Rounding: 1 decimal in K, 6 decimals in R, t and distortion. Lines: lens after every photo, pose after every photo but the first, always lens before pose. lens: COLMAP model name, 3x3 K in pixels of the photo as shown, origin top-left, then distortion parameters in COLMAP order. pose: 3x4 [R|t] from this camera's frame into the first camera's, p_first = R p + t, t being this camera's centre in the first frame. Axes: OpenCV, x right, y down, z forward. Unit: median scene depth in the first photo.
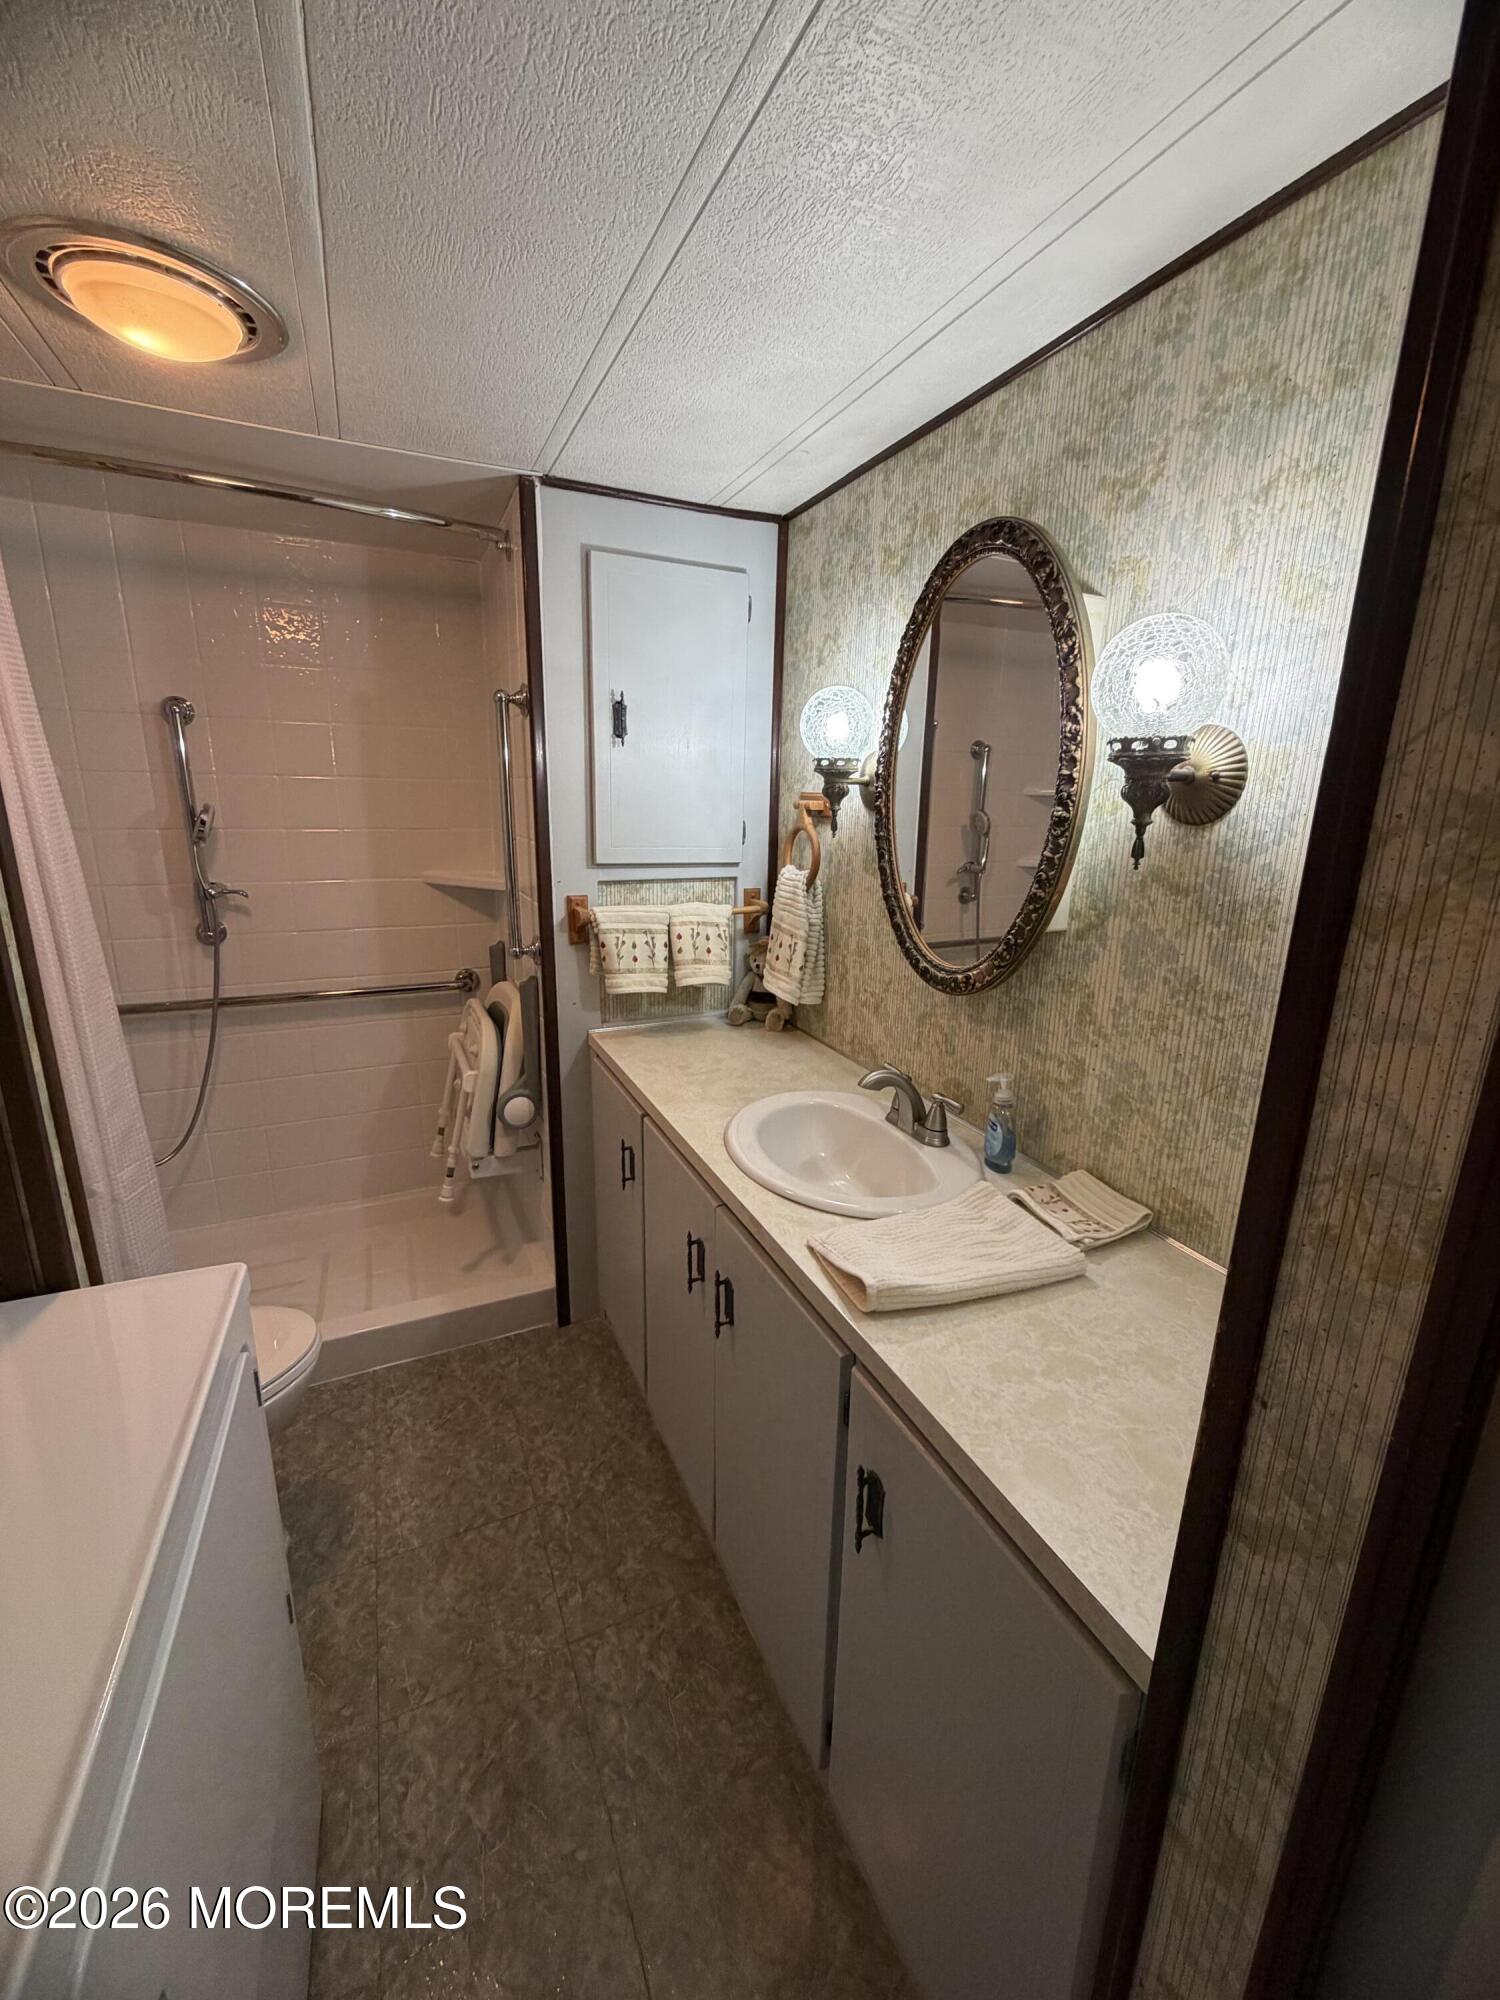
lens RADIAL K [[821.0, 0, 746.4], [0, 821.0, 1005.7], [0, 0, 1]] dist [0.000210, -0.000288]
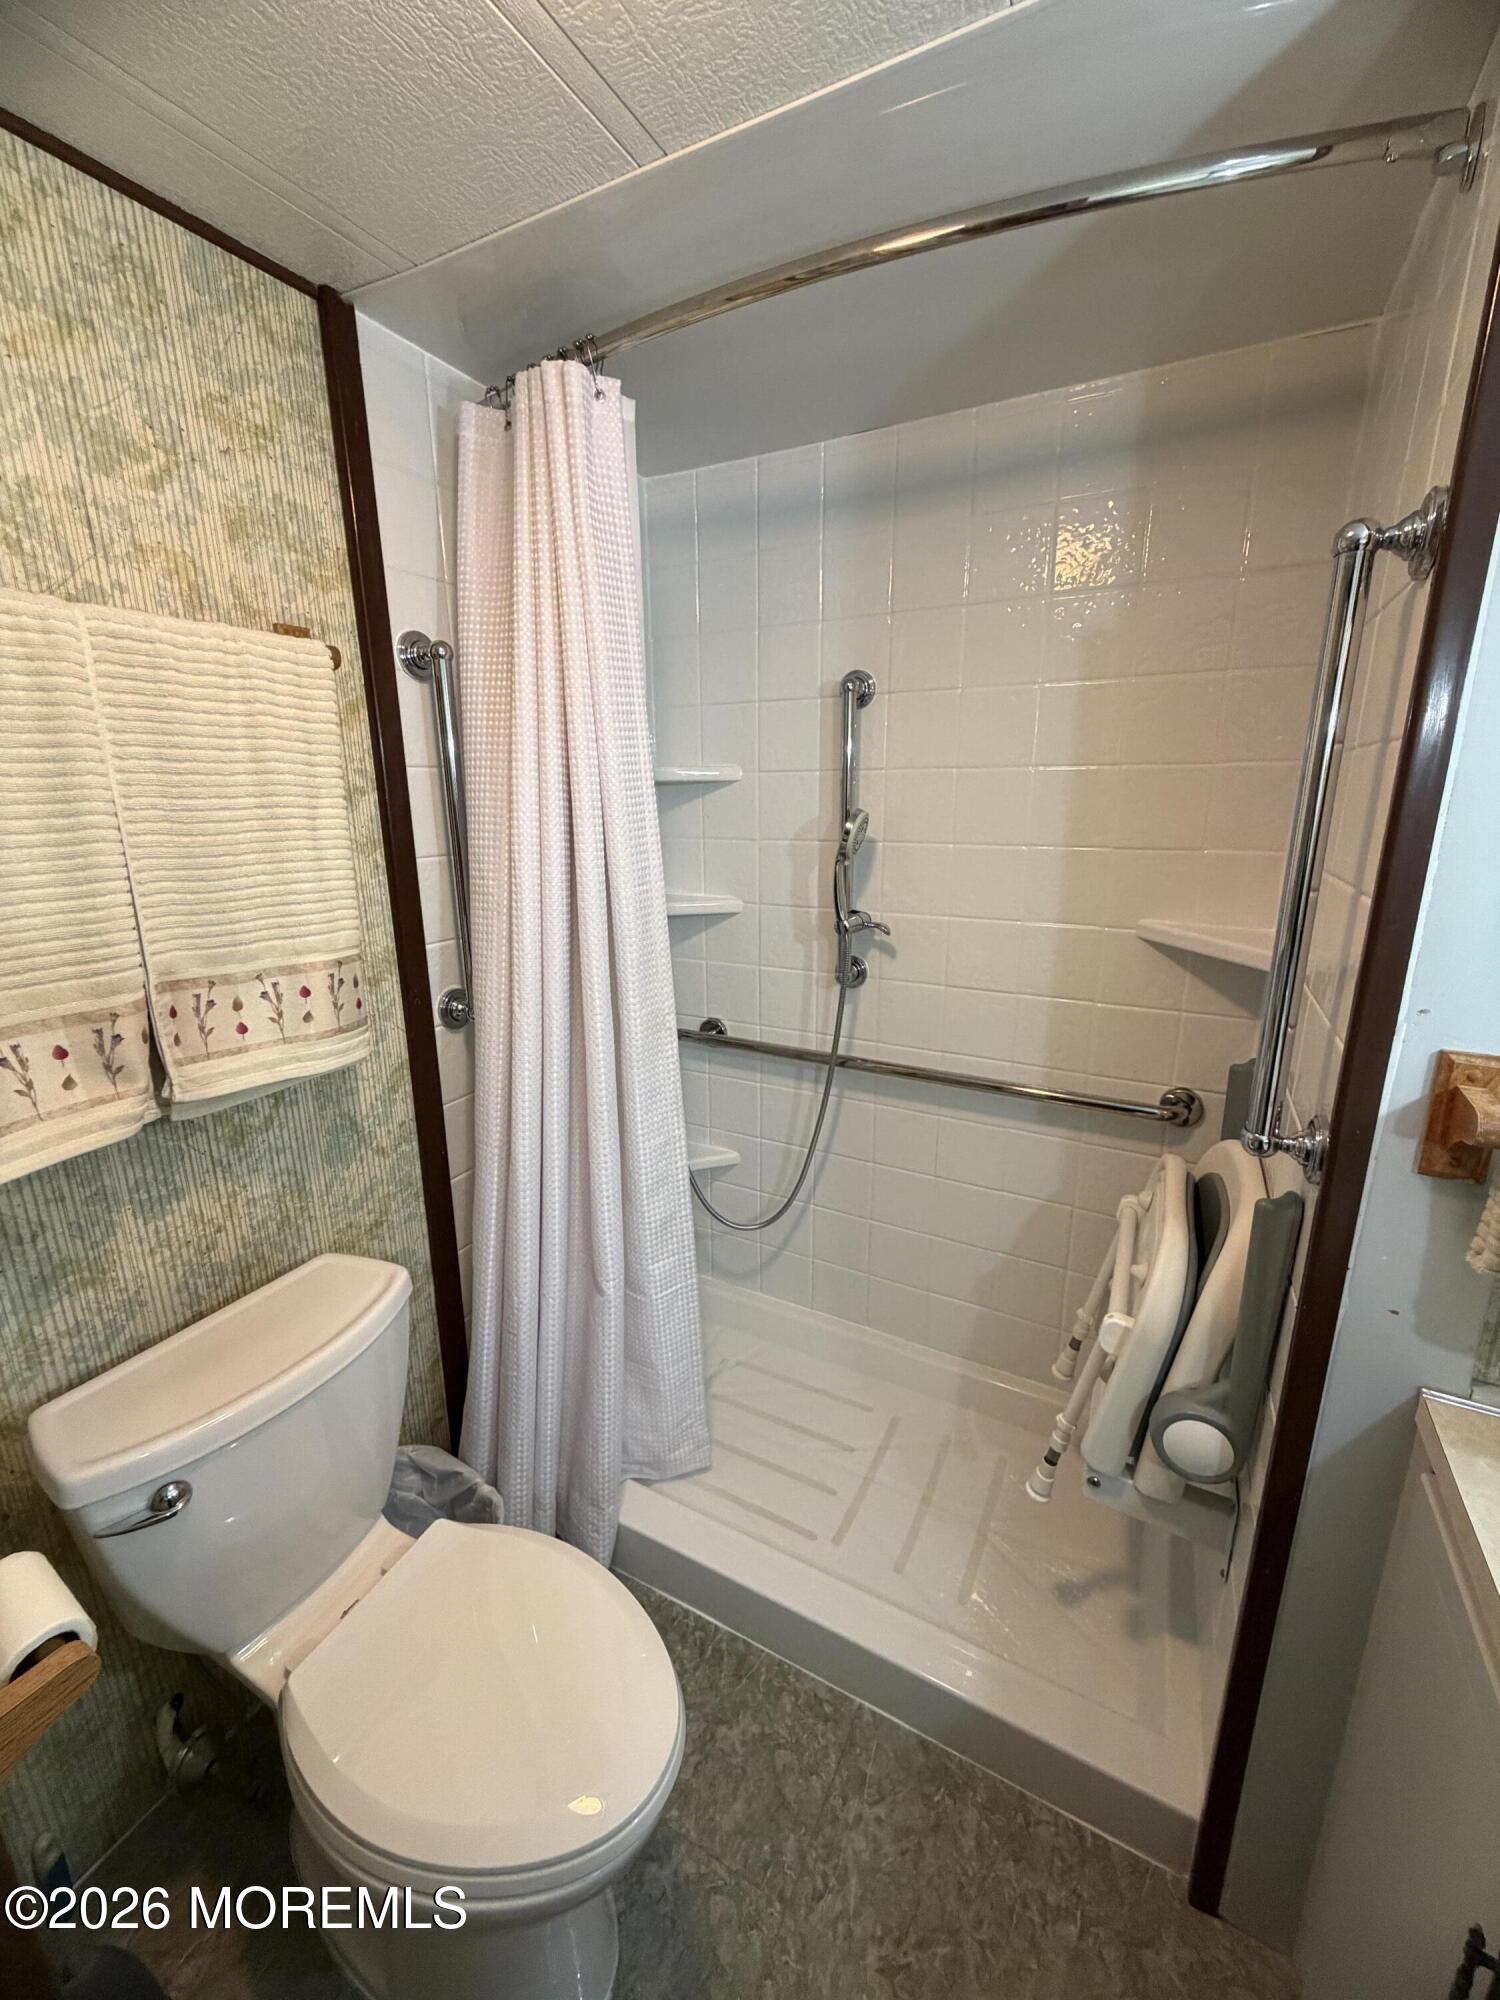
lens RADIAL K [[821.0, 0, 737.3], [0, 821.0, 999.6], [0, 0, 1]] dist [0.000210, -0.000288]
pose [[0.613423, 0.177379, -0.769577, -0.113269], [-0.185290, 0.979576, 0.078089, -0.110230], [0.767711, 0.094693, 0.633761, 0.441860]]
